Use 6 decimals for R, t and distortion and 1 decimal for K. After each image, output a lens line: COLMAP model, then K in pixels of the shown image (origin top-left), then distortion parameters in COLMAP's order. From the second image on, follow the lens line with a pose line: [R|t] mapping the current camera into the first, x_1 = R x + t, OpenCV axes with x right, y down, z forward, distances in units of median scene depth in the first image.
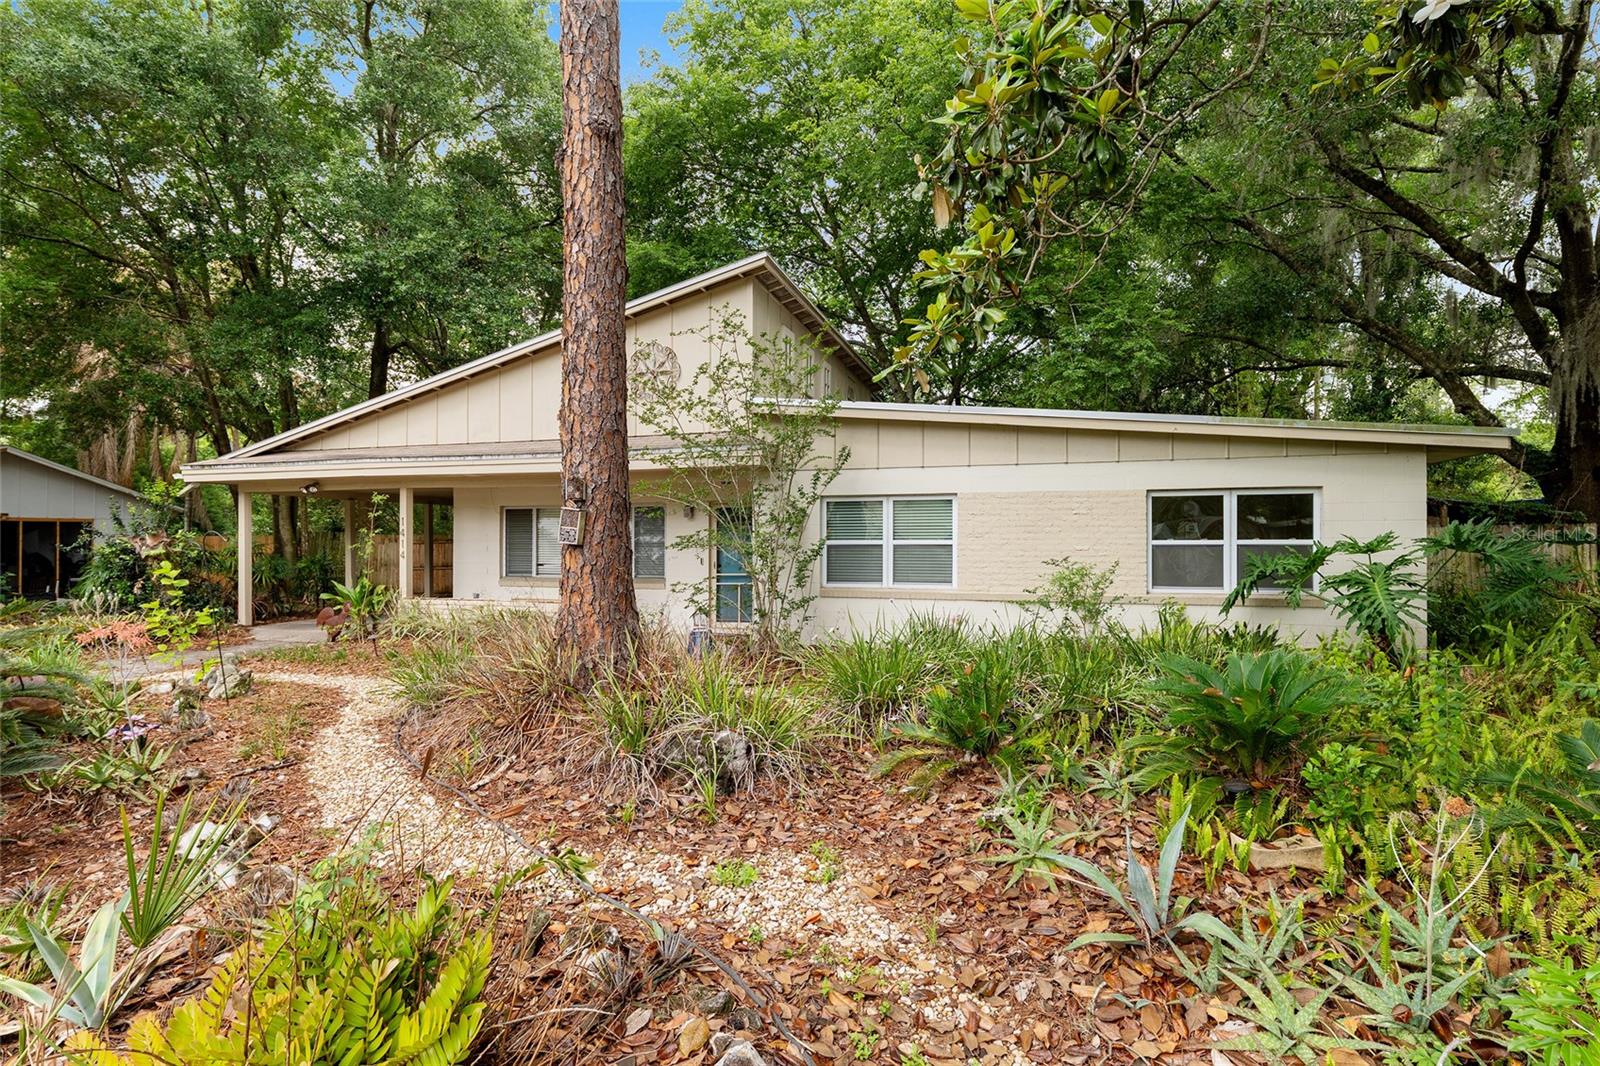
lens RADIAL K [[759.0, 0, 800.0], [0, 759.0, 533.0], [0, 0, 1]] dist [-0.001068, -0.000655]
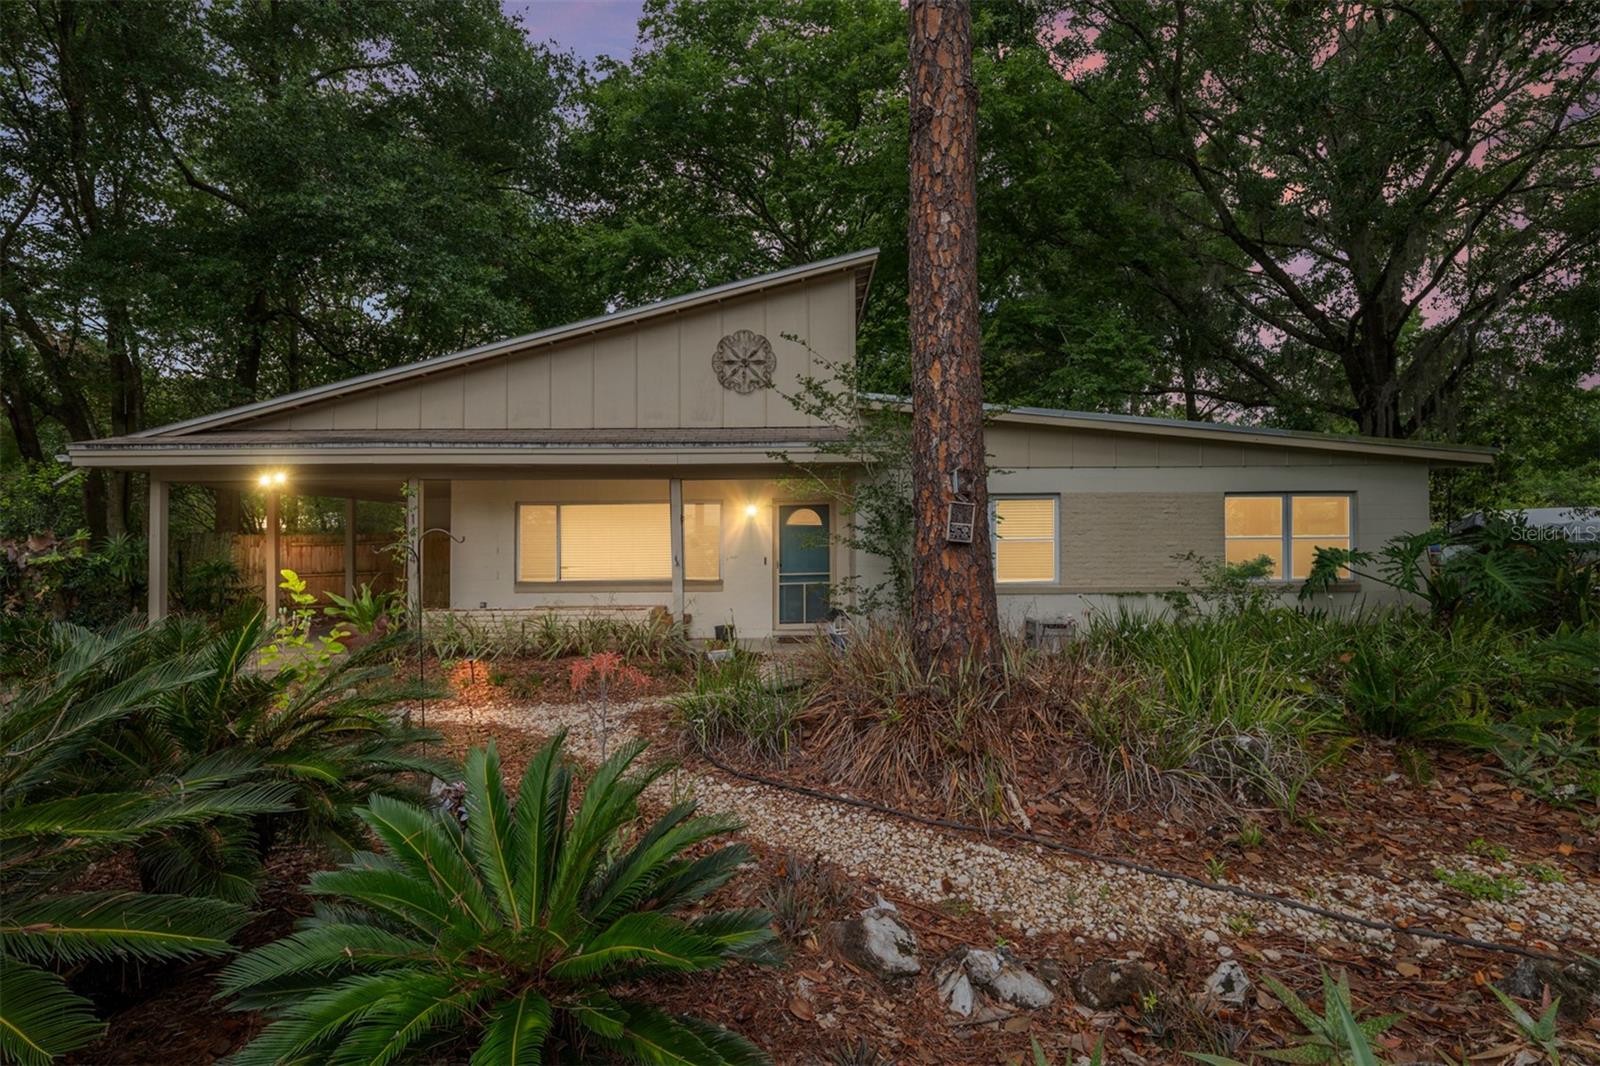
lens RADIAL K [[726.4, 0, 799.9], [0, 726.4, 517.1], [0, 0, 1]] dist [-0.002879, -0.000127]
pose [[0.957764, 0.002641, 0.287543, -0.455517], [0.003353, 0.999787, -0.020352, 0.000790], [-0.287535, 0.020457, 0.957552, 0.141941]]
